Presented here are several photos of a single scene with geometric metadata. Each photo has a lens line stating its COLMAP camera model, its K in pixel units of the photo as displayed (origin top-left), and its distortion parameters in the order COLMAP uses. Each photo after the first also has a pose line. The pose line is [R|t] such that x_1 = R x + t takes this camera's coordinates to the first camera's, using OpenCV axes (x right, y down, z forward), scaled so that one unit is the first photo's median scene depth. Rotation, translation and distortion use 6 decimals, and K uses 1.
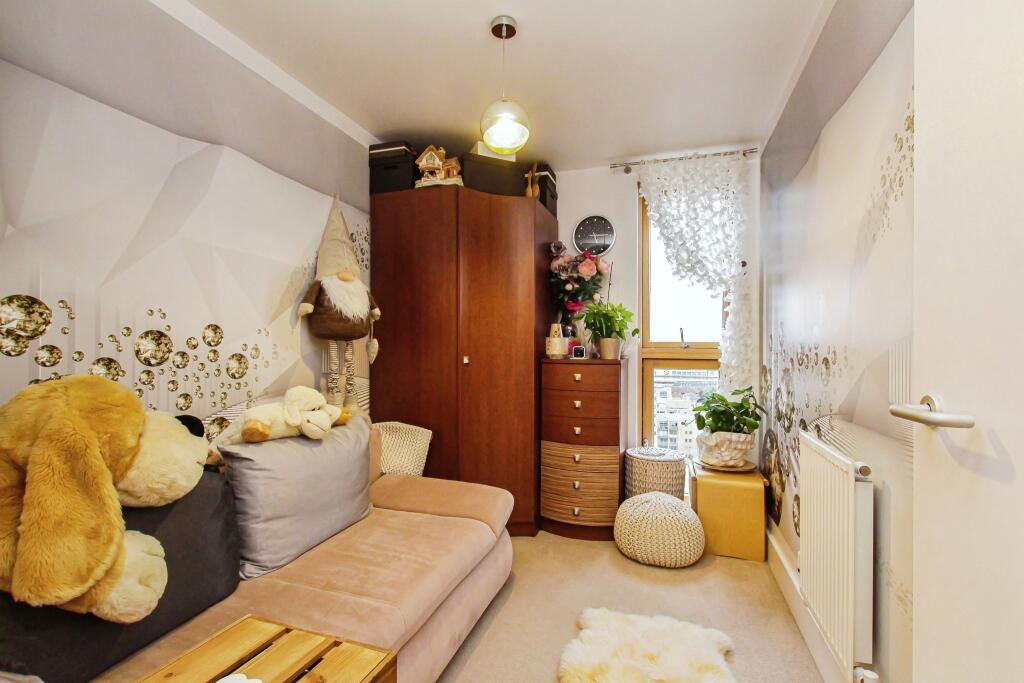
lens RADIAL K [[472.2, 0, 513.3], [0, 472.2, 340.9], [0, 0, 1]] dist [0.000135, 0.000003]
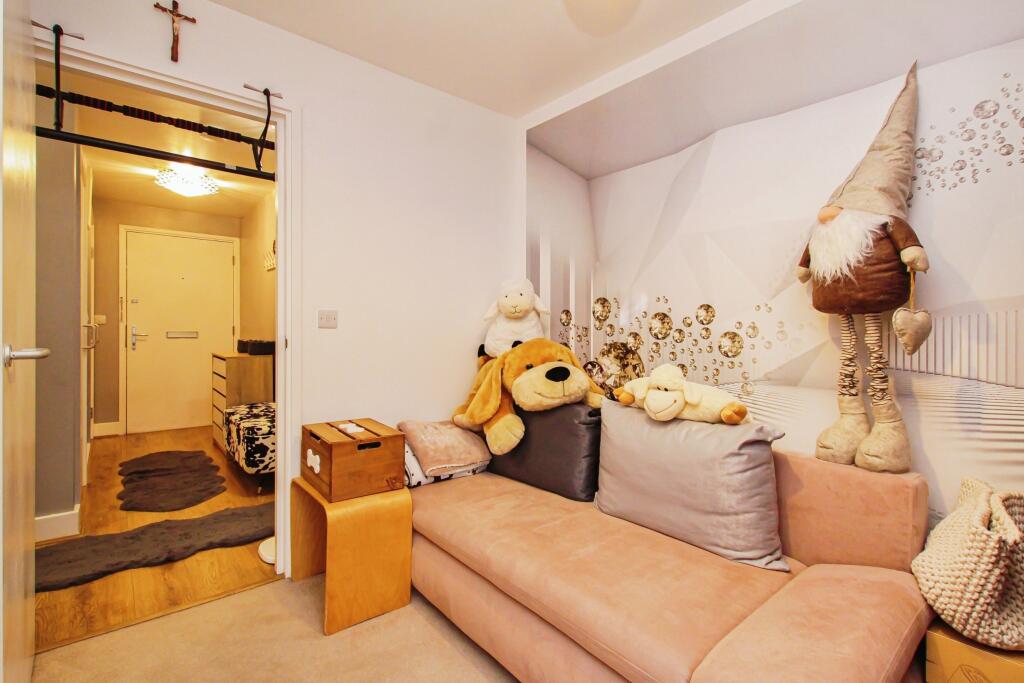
lens RADIAL K [[472.2, 0, 512.6], [0, 472.2, 336.3], [0, 0, 1]] dist [0.000135, 0.000003]
pose [[-0.532805, 0.001993, -0.846236, 0.550374], [-0.003113, 0.999986, 0.004315, 0.037290], [0.846233, 0.004934, -0.532791, 1.280256]]
